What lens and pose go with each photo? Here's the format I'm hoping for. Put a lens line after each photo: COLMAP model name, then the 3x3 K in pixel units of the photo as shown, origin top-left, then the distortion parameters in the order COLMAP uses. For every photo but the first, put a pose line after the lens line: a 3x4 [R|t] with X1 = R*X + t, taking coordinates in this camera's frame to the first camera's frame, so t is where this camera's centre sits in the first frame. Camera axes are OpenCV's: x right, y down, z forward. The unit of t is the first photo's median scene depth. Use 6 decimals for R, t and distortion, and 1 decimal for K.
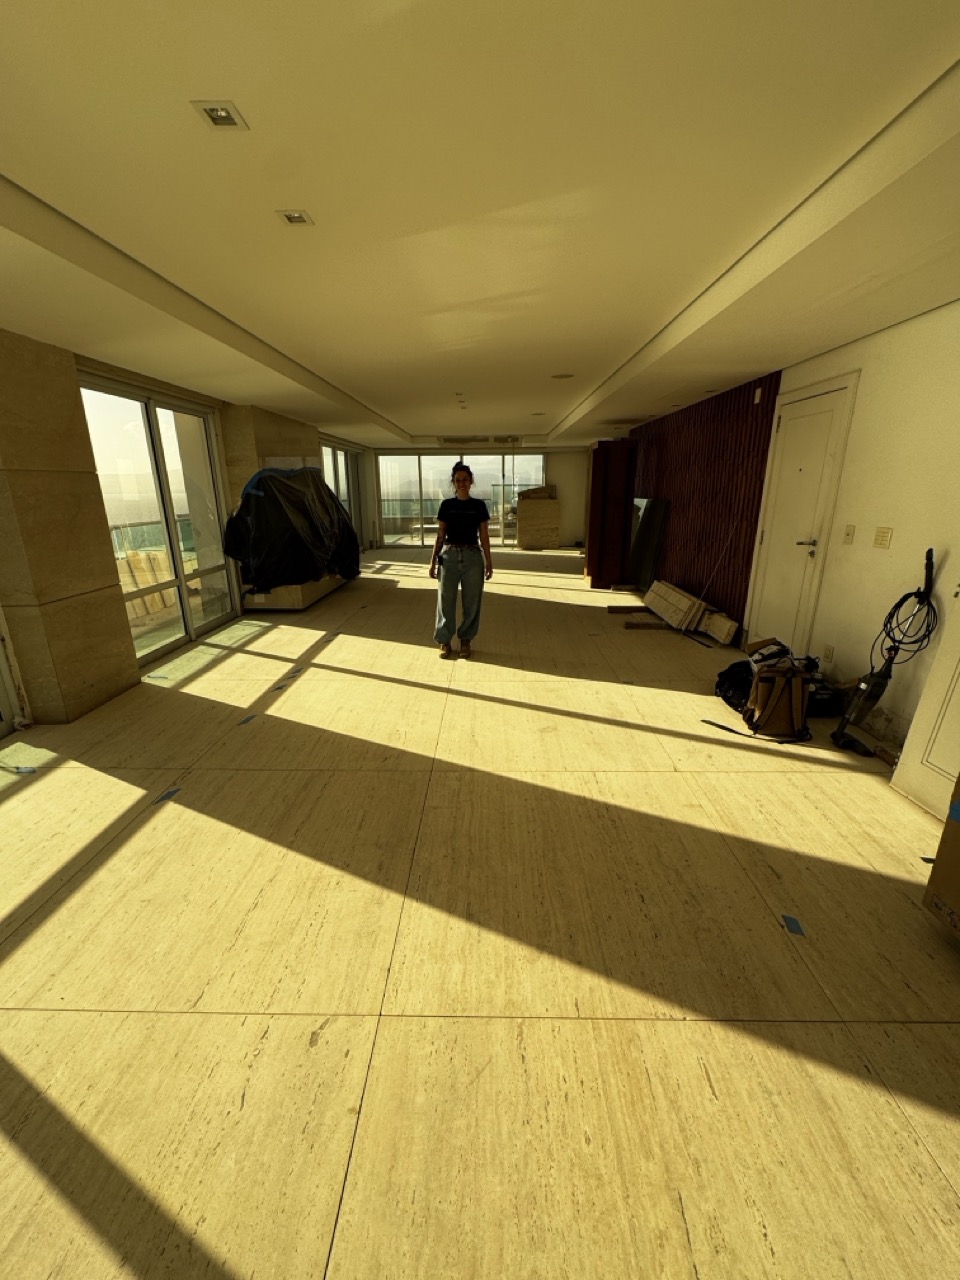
lens RADIAL K [[513.6, 0, 475.4], [0, 513.6, 642.7], [0, 0, 1]] dist [-0.000842, 0.002877]
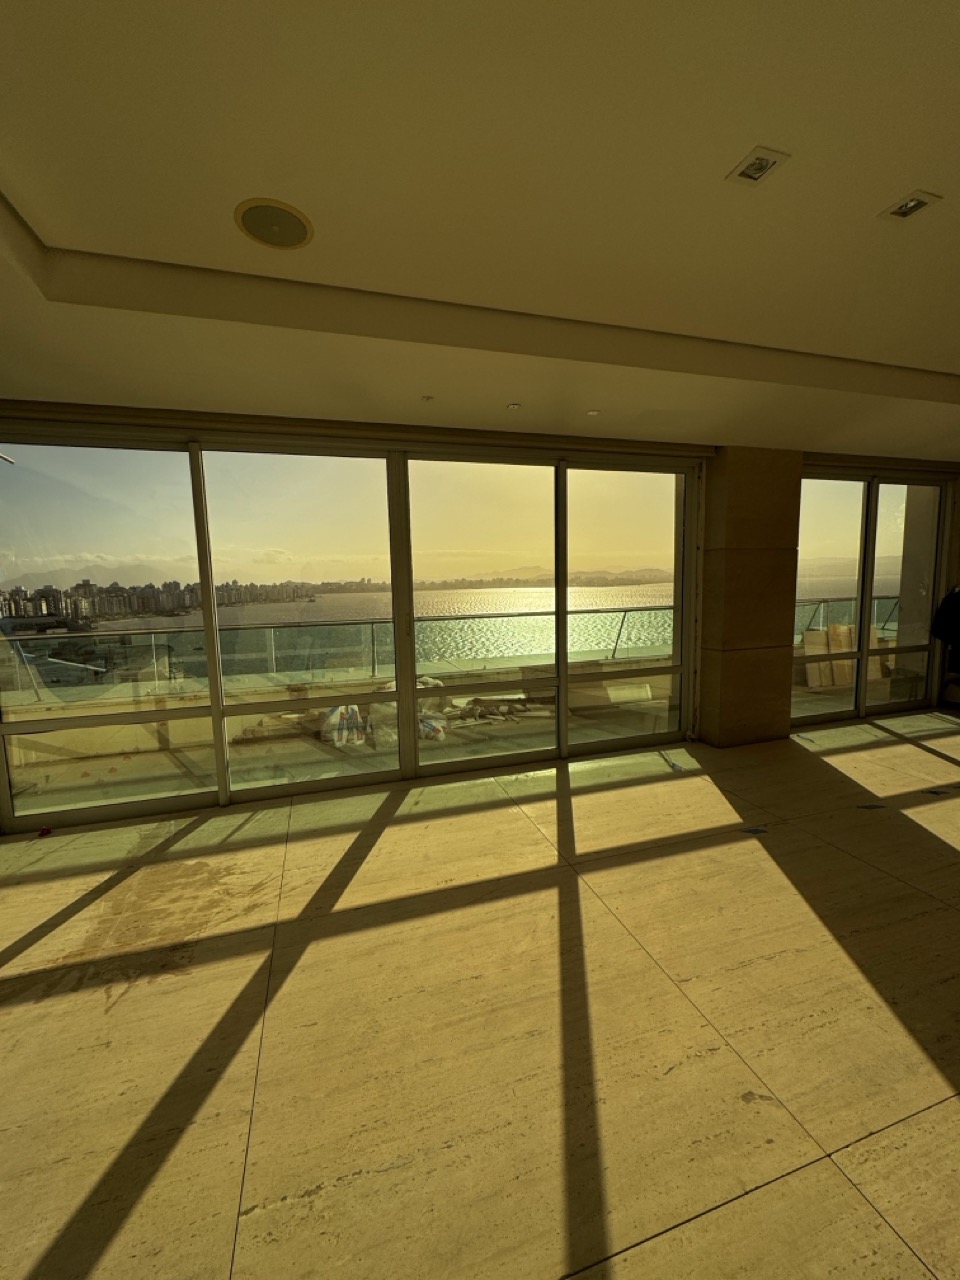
lens RADIAL K [[513.6, 0, 475.4], [0, 513.6, 642.7], [0, 0, 1]] dist [-0.000842, 0.002877]
pose [[0.309451, 0.113383, -0.944132, 0.143809], [-0.262843, 0.964382, 0.029665, 0.028452], [0.913867, 0.238979, 0.328231, 0.011322]]
